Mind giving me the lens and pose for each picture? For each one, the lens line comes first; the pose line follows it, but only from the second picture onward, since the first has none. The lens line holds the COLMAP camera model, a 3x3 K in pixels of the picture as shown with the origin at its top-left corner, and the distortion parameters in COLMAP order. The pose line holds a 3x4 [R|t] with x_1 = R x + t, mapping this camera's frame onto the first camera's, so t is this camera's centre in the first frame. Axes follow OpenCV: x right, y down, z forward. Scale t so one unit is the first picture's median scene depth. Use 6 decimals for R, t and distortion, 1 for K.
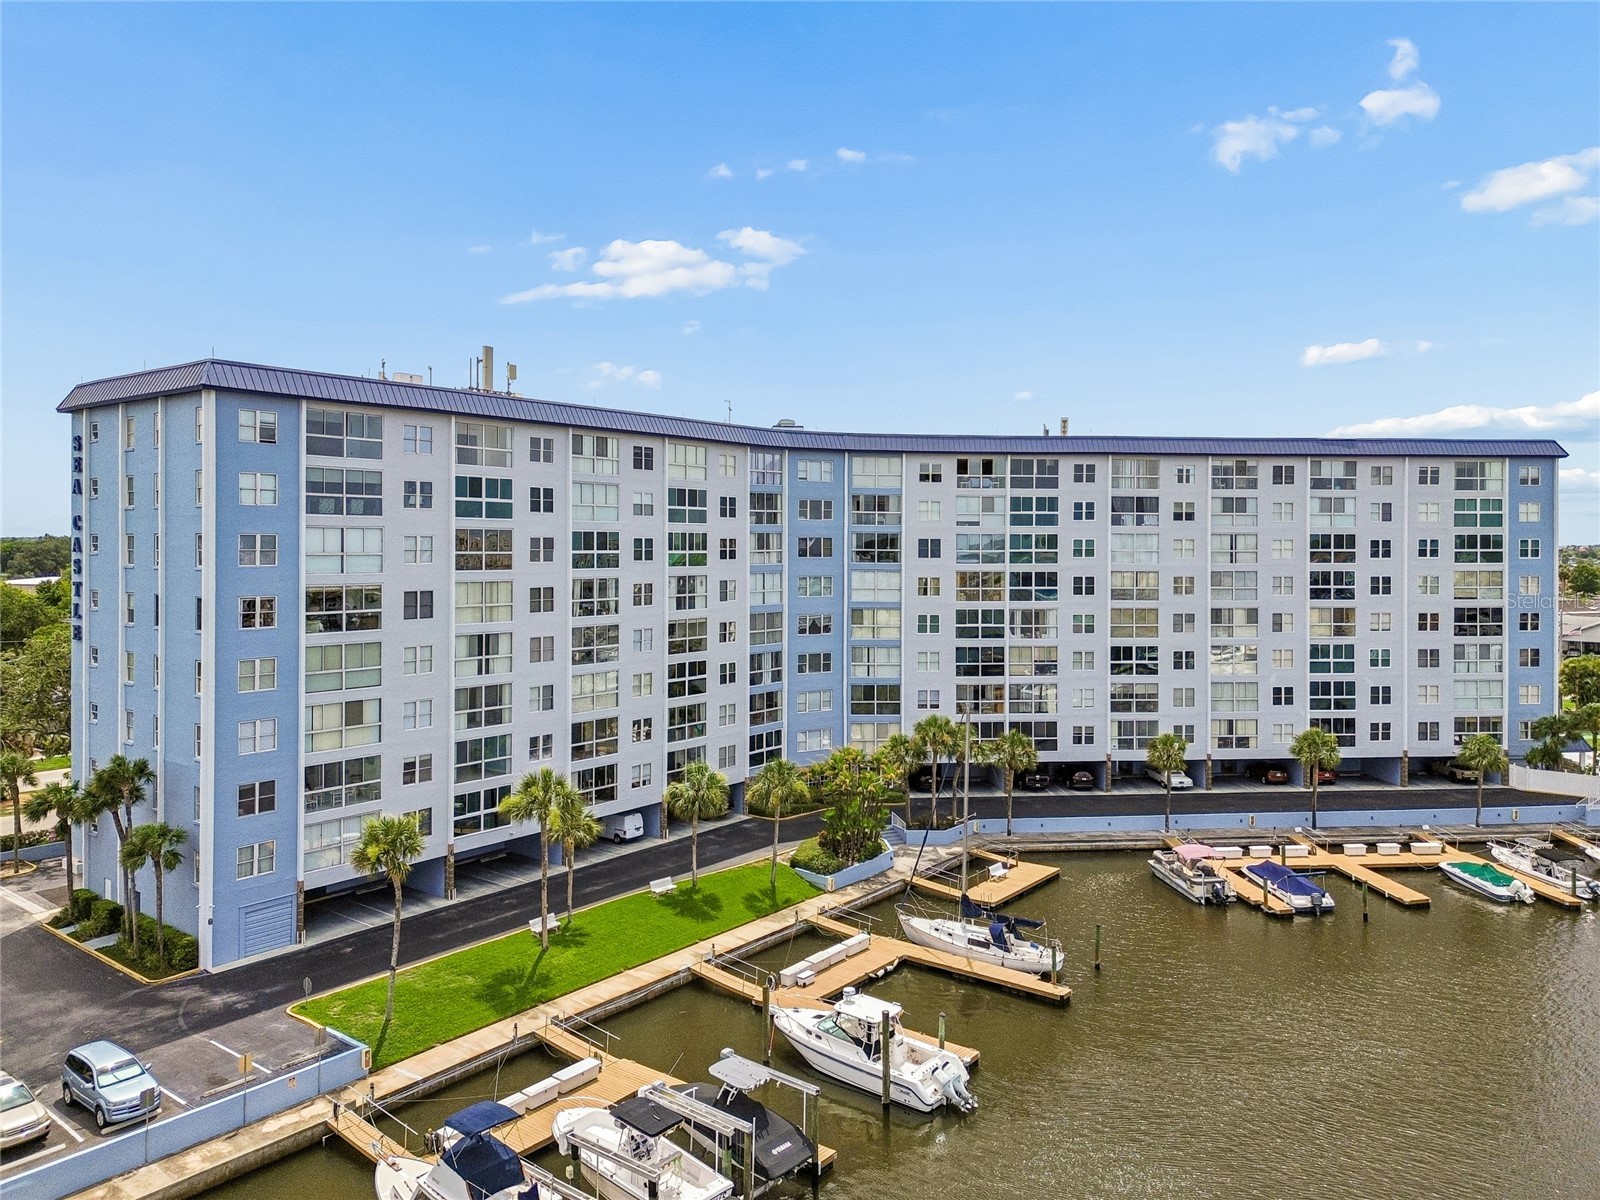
lens RADIAL K [[1080.0, 0, 799.3], [0, 1080.0, 519.9], [0, 0, 1]] dist [0.000358, -0.001519]
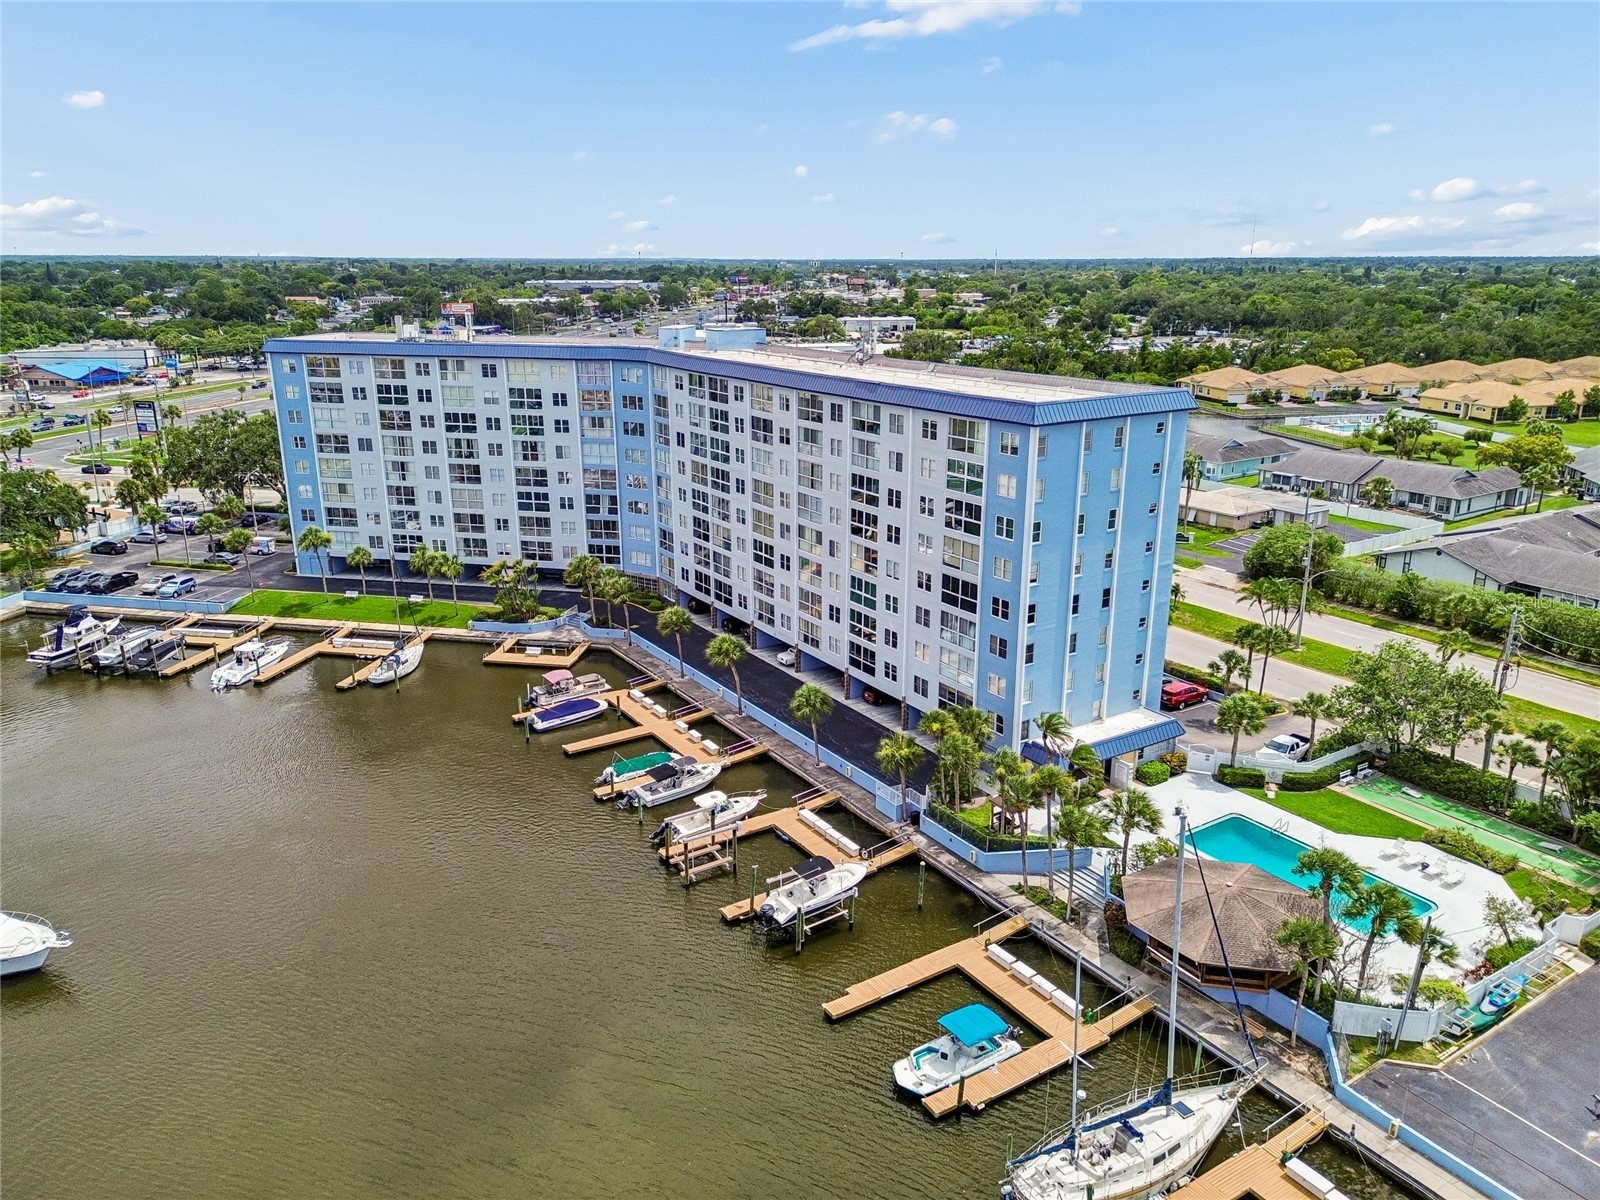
lens RADIAL K [[1126.7, 0, 800.0], [0, 1126.7, 600.0], [0, 0, 1]] dist [-0.004070, -0.004705]
pose [[0.501095, 0.248272, -0.829015, 1.554418], [0.008322, 0.956537, 0.291493, -0.209620], [0.865352, -0.152965, 0.477249, 0.476092]]
